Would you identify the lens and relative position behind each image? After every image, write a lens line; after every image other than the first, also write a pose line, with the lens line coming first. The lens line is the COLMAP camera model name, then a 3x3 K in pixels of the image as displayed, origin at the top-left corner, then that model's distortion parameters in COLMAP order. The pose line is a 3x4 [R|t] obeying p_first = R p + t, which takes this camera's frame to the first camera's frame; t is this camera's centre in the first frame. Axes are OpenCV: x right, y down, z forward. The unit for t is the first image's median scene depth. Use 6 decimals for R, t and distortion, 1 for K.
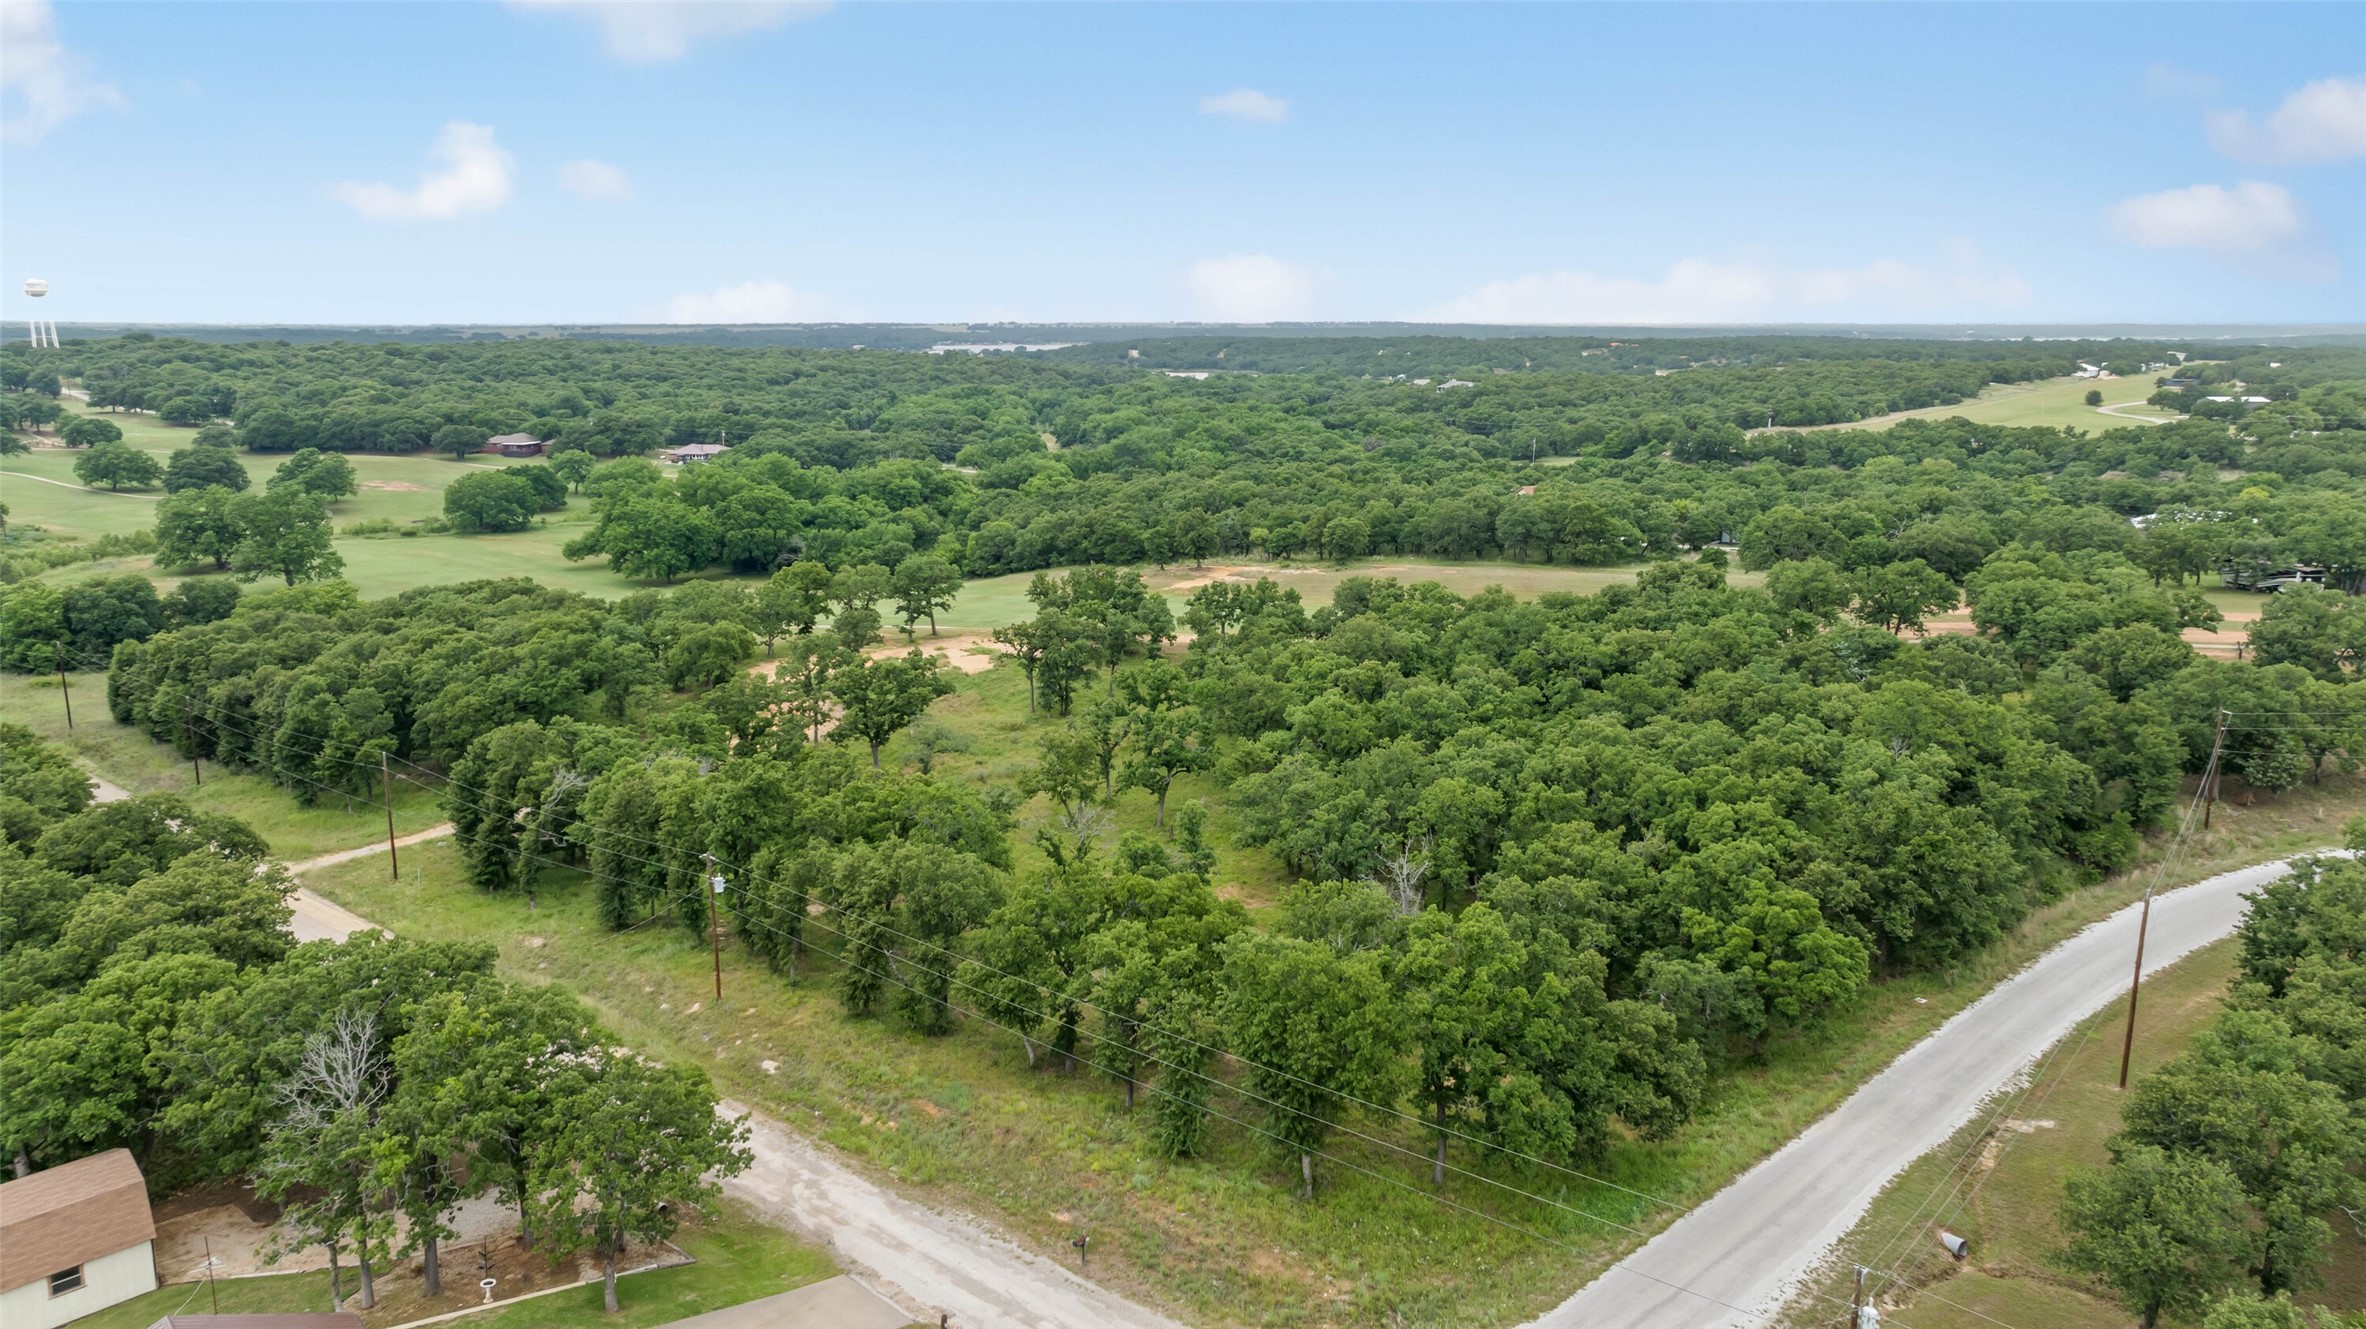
lens RADIAL K [[1643.0, 0, 1183.0], [0, 1643.0, 664.5], [0, 0, 1]] dist [0.004422, 0.019908]
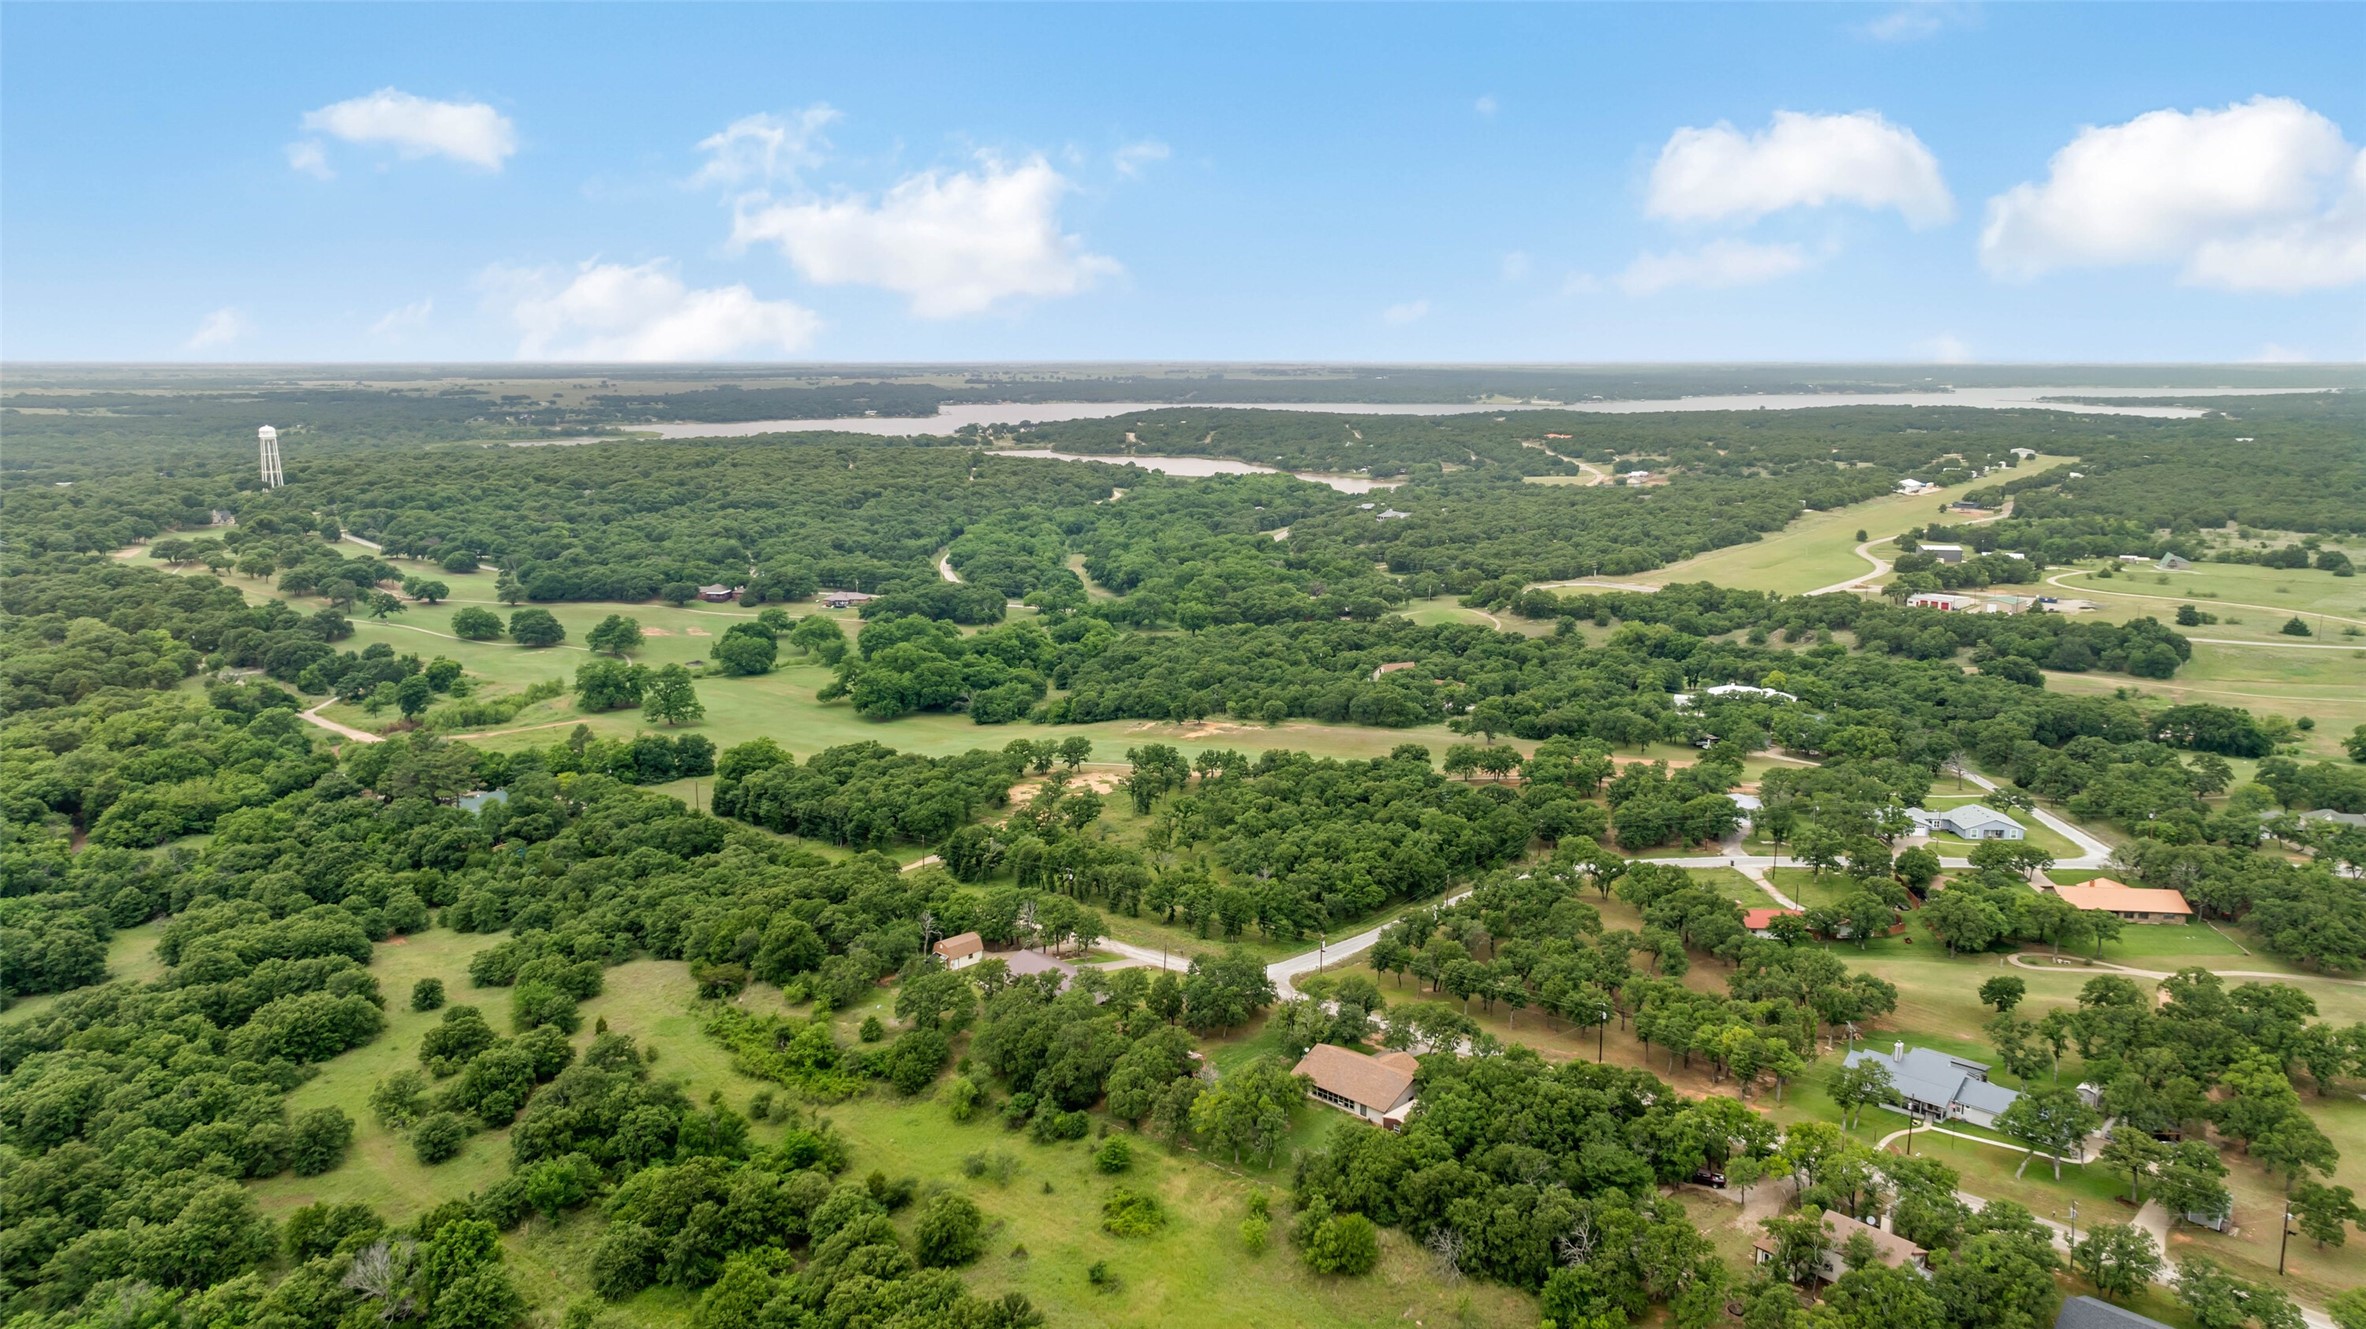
lens RADIAL K [[1643.0, 0, 1183.0], [0, 1643.0, 664.5], [0, 0, 1]] dist [0.004422, 0.019908]
pose [[0.999966, -0.004105, 0.007117, -0.040658], [0.004245, 0.999795, -0.019783, -0.162173], [-0.007034, 0.019813, 0.999779, -1.637018]]
